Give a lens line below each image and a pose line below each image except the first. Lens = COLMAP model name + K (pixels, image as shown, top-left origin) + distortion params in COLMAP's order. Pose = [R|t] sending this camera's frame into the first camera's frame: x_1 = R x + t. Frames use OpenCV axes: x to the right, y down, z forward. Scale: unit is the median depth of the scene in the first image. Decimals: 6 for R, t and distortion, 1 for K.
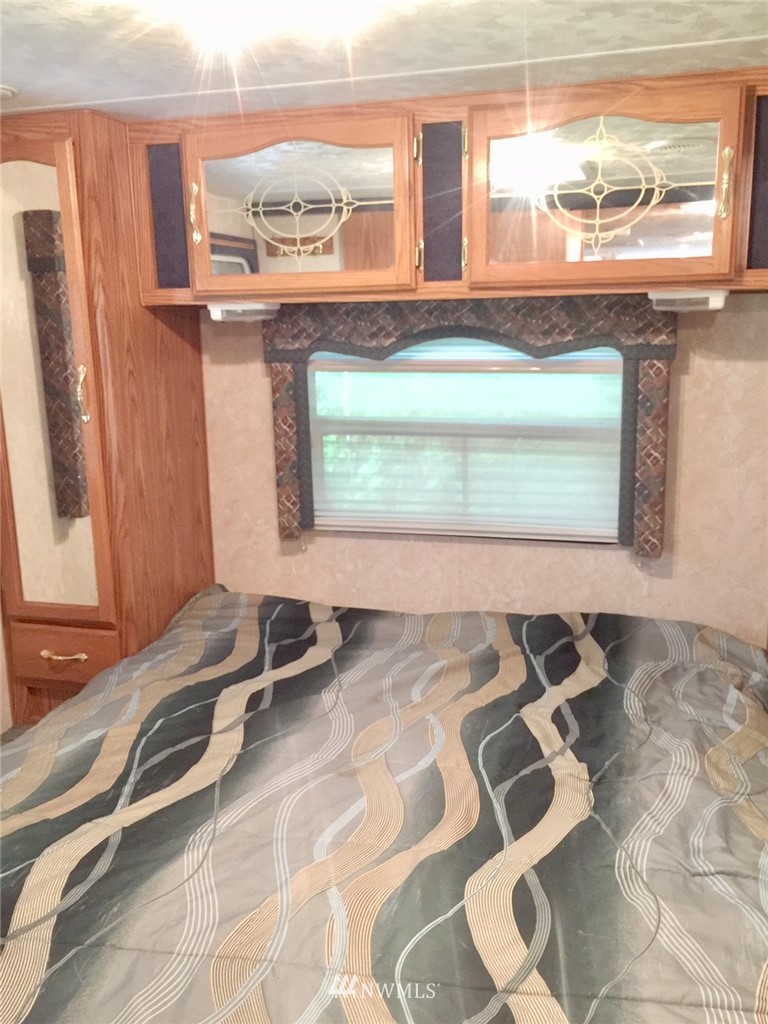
lens RADIAL K [[886.4, 0, 383.9], [0, 886.4, 509.6], [0, 0, 1]] dist [0.054919, -0.070682]
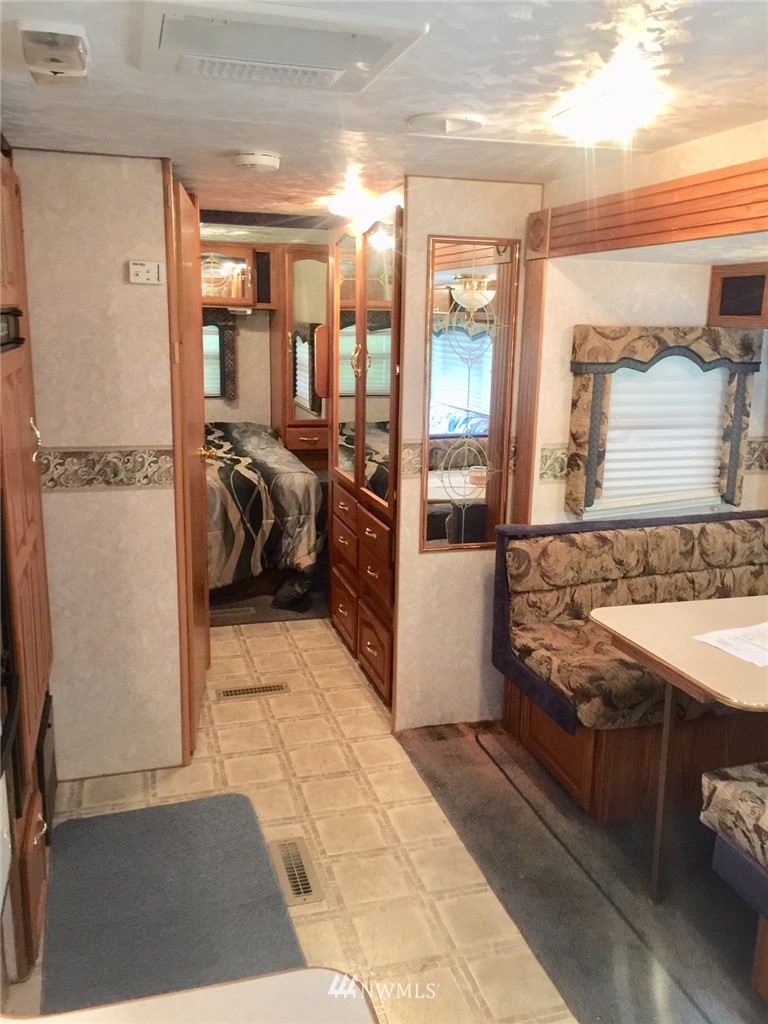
lens RADIAL K [[886.4, 0, 382.3], [0, 886.4, 512.0], [0, 0, 1]] dist [0.054919, -0.070682]
pose [[0.845347, -0.079299, 0.528300, -0.850792], [0.073283, 0.996786, 0.032358, 0.364573], [-0.529168, 0.011362, 0.848441, -1.719915]]
